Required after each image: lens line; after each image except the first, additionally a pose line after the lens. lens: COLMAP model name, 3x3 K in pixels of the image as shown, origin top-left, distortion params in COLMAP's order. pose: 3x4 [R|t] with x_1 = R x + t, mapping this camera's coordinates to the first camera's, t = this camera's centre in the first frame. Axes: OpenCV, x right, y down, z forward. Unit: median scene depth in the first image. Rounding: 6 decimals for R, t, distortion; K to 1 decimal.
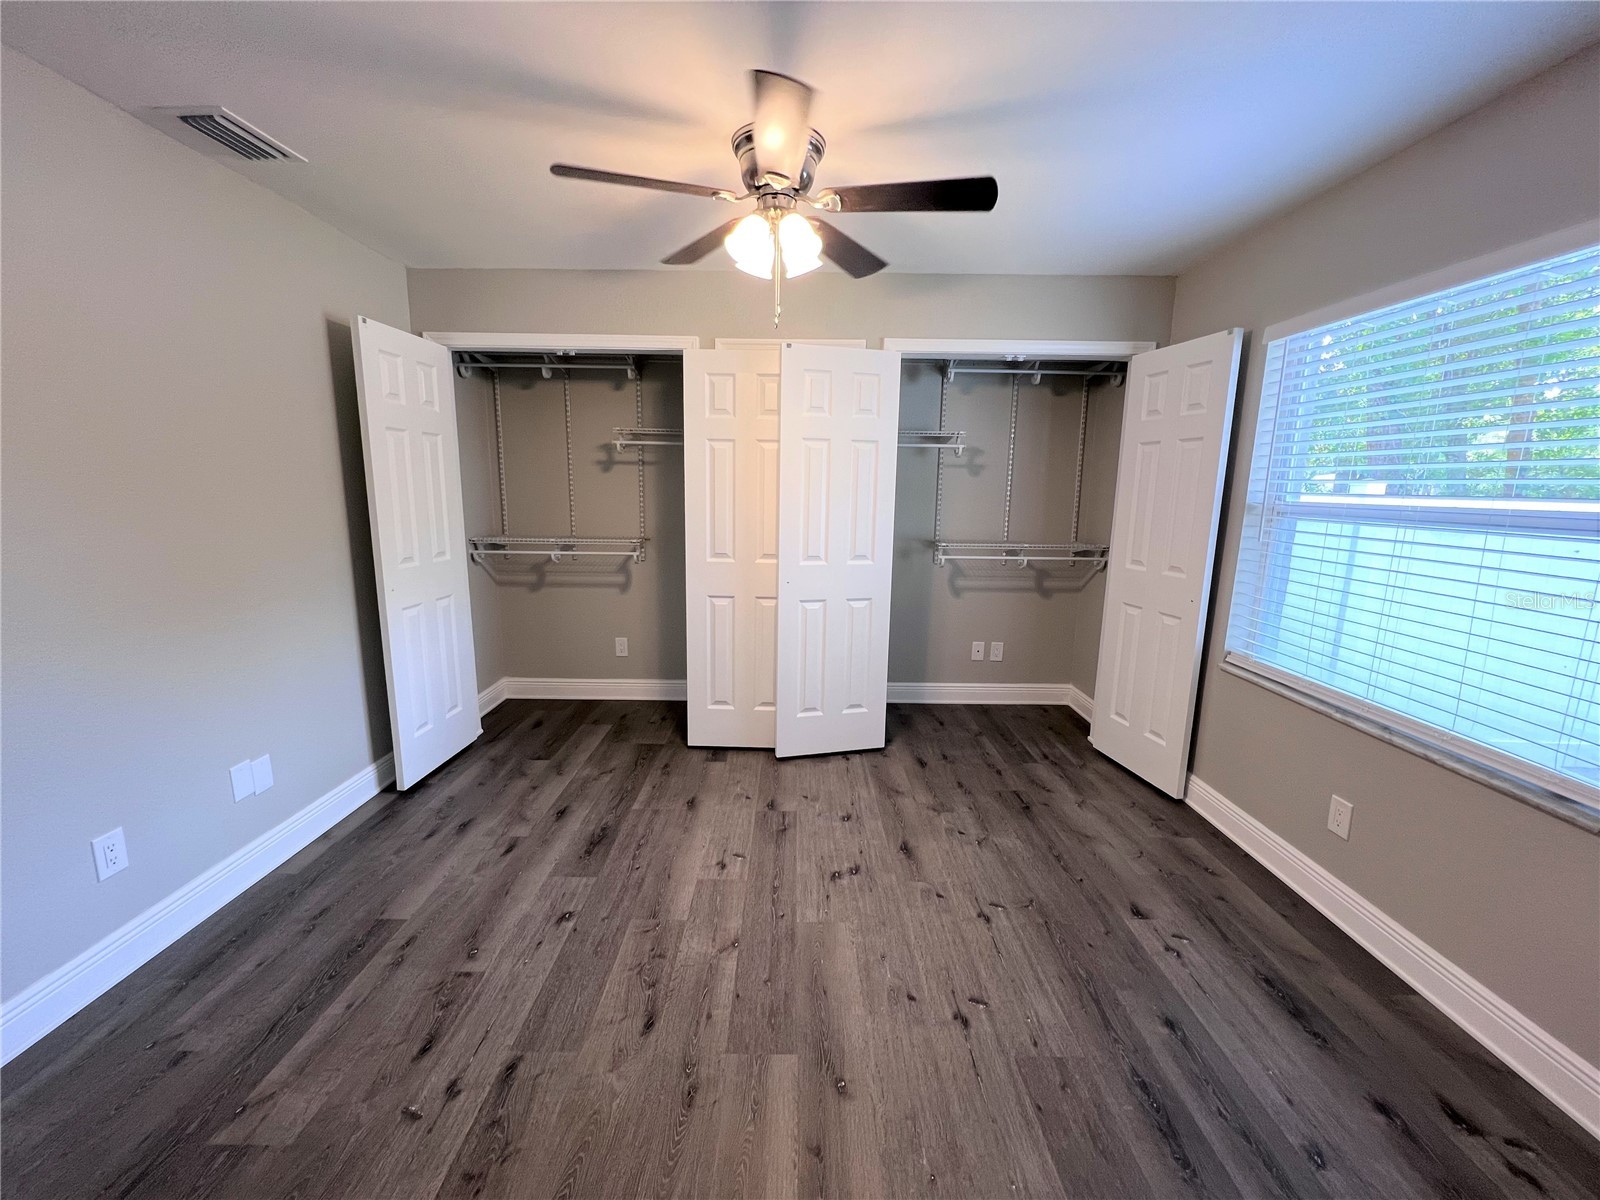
lens RADIAL K [[637.7, 0, 795.3], [0, 637.7, 603.2], [0, 0, 1]] dist [0.002813, -0.000673]
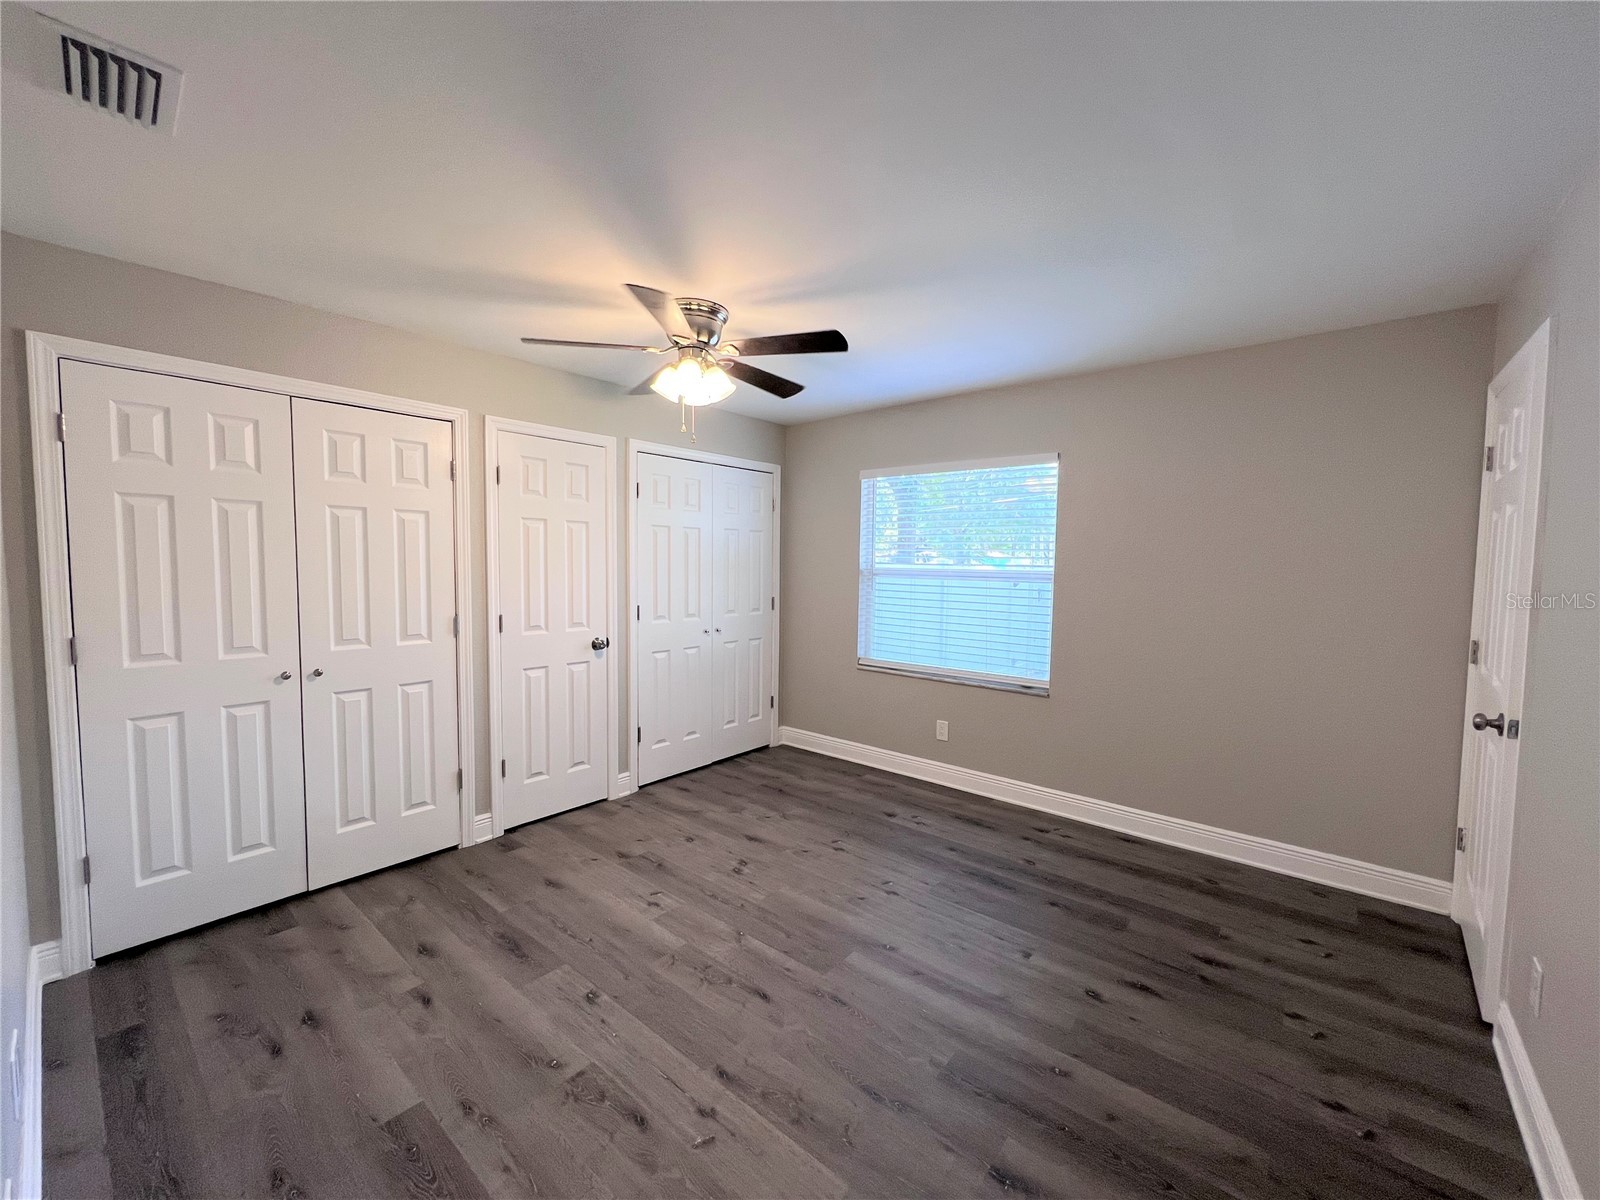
lens RADIAL K [[637.7, 0, 805.5], [0, 637.7, 602.2], [0, 0, 1]] dist [0.002813, -0.000673]
pose [[0.637603, -0.056879, 0.768263, -0.768158], [0.135786, 0.989954, -0.039400, -0.023414], [-0.758304, 0.129441, 0.638921, 0.037915]]
